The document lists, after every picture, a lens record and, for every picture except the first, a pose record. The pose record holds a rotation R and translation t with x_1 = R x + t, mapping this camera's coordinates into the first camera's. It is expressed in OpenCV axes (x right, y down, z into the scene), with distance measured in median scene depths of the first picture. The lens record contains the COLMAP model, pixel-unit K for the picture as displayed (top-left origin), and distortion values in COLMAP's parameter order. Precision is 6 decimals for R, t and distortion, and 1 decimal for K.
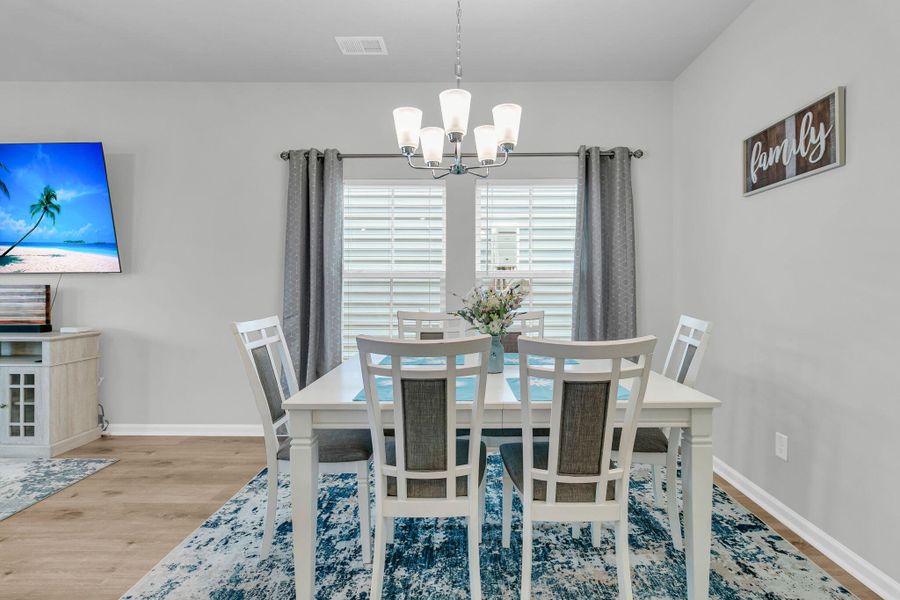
lens RADIAL K [[419.6, 0, 463.7], [0, 419.6, 292.8], [0, 0, 1]] dist [0.002958, 0.001626]
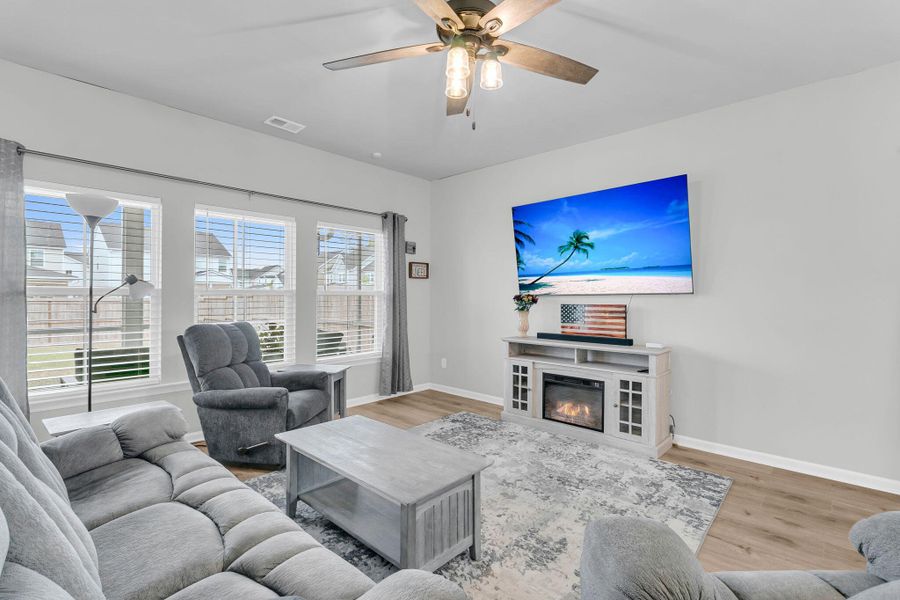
lens RADIAL K [[419.6, 0, 452.9], [0, 419.6, 294.2], [0, 0, 1]] dist [0.002958, 0.001626]
pose [[0.741139, -0.004205, -0.671338, -0.673199], [-0.011783, 0.999745, -0.019270, -0.023931], [0.671248, 0.022192, 0.740901, -0.228737]]
